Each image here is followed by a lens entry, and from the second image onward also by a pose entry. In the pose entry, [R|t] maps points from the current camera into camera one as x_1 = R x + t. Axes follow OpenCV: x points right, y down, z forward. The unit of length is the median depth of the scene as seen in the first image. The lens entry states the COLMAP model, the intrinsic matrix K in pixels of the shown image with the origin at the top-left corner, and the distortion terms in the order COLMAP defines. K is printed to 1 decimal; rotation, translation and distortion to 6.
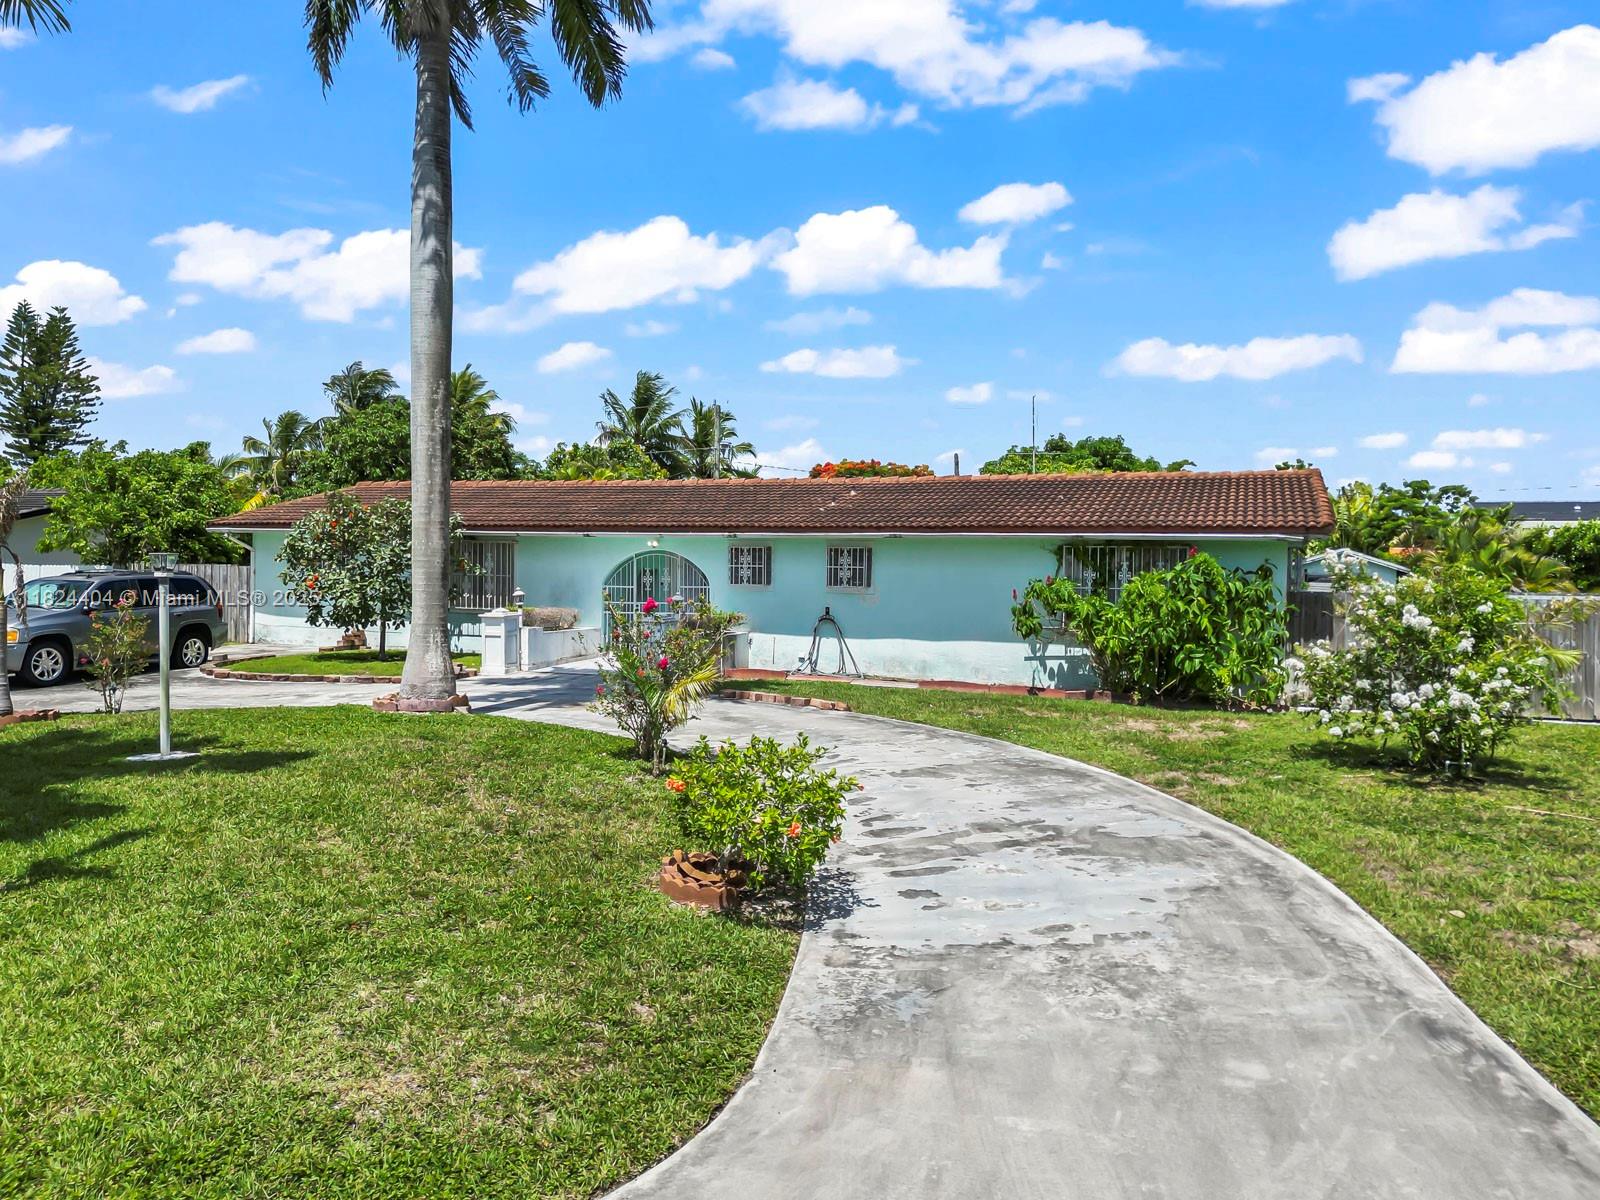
lens RADIAL K [[1119.6, 0, 793.4], [0, 1119.6, 594.9], [0, 0, 1]] dist [0.049034, -0.008350]
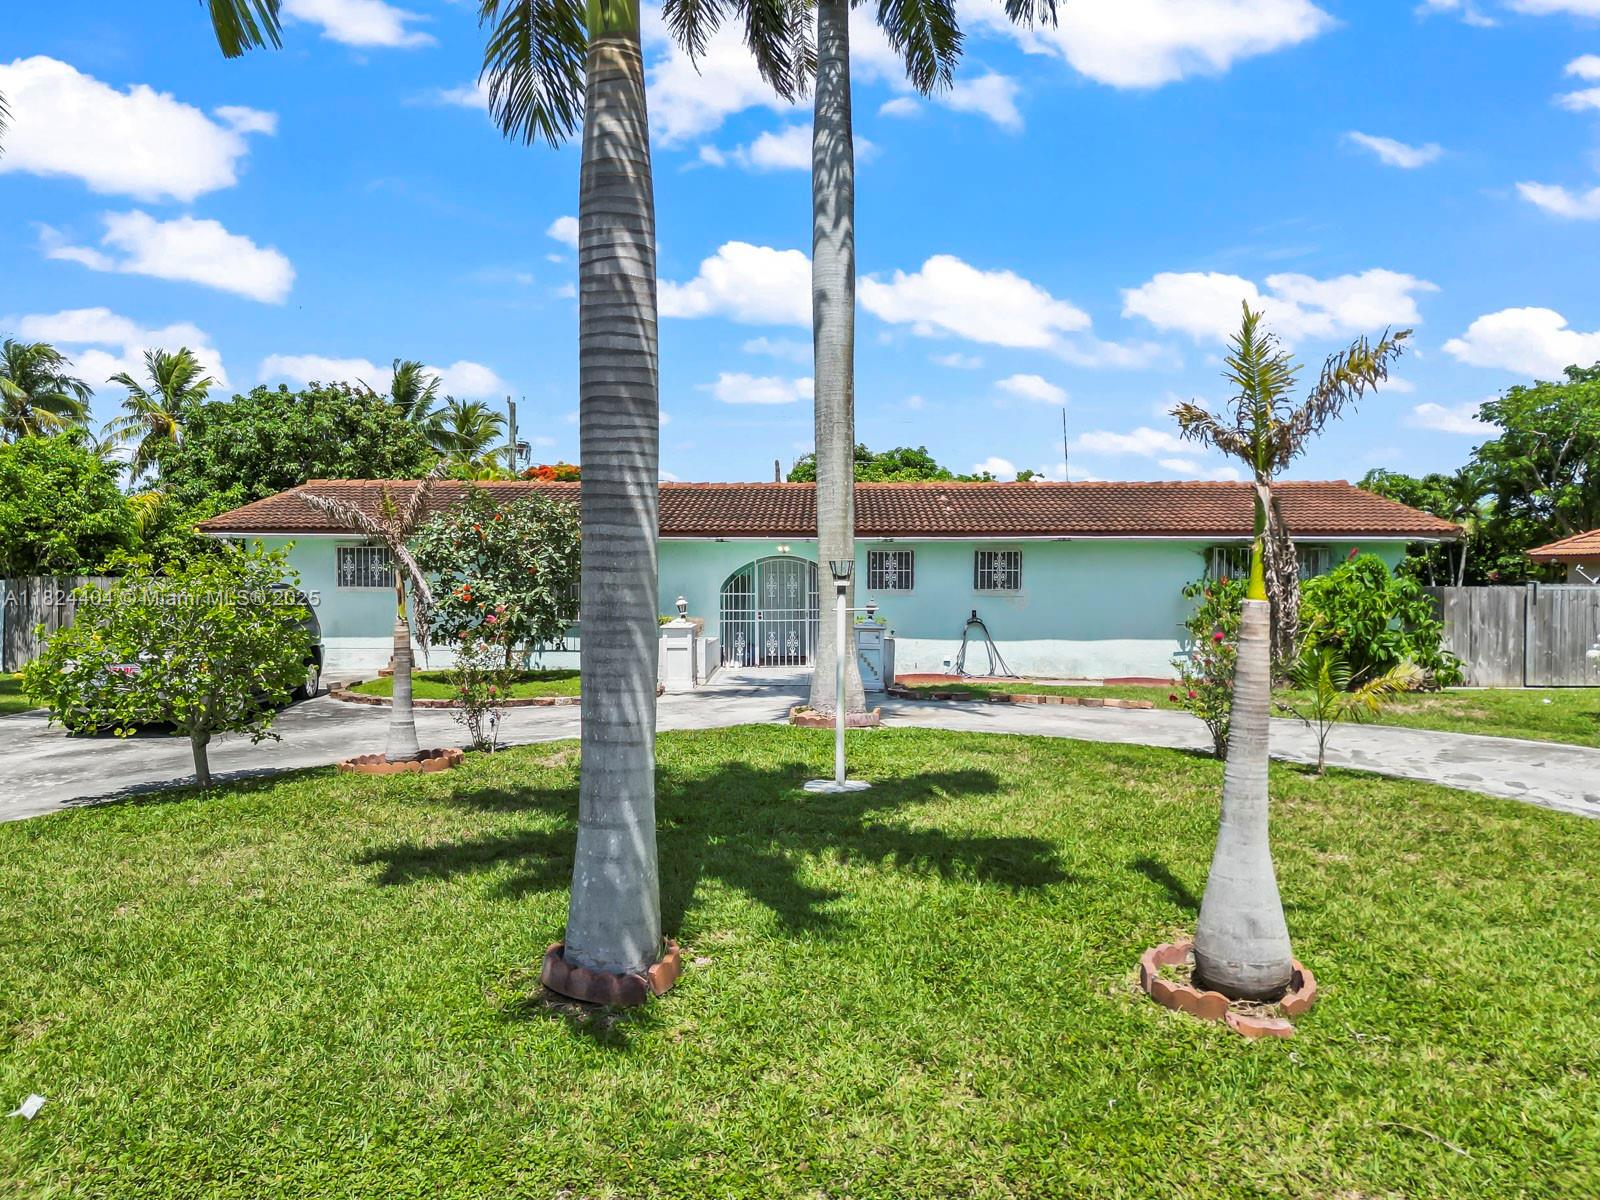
lens RADIAL K [[1119.6, 0, 796.0], [0, 1119.6, 608.6], [0, 0, 1]] dist [0.049034, -0.008350]
pose [[0.952413, -0.021407, 0.304057, -0.428491], [0.019444, 0.999766, 0.009483, -0.003403], [-0.304189, -0.003120, 0.952607, 0.084245]]
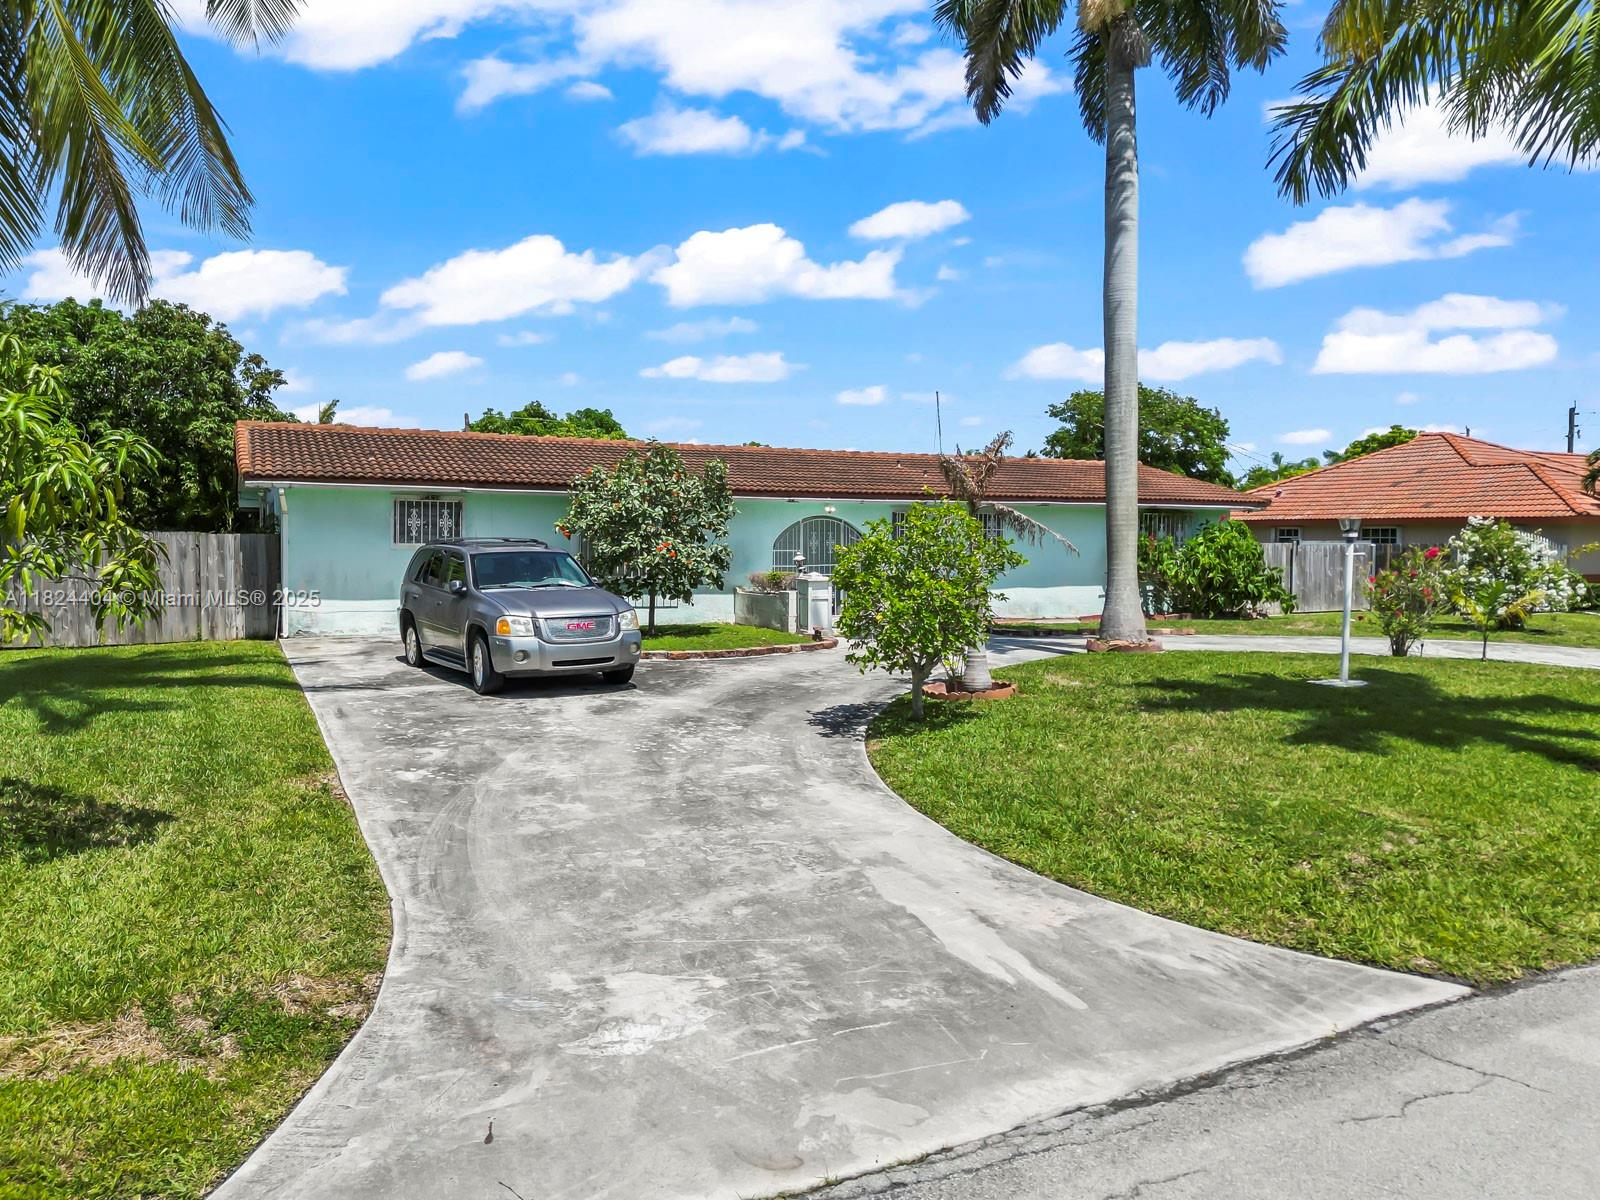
lens RADIAL K [[1119.6, 0, 803.3], [0, 1119.6, 594.7], [0, 0, 1]] dist [0.049034, -0.008350]
pose [[0.638555, -0.054074, 0.767674, -1.023819], [0.021515, 0.998393, 0.052429, -0.021409], [-0.769276, -0.016962, 0.638692, 0.343566]]
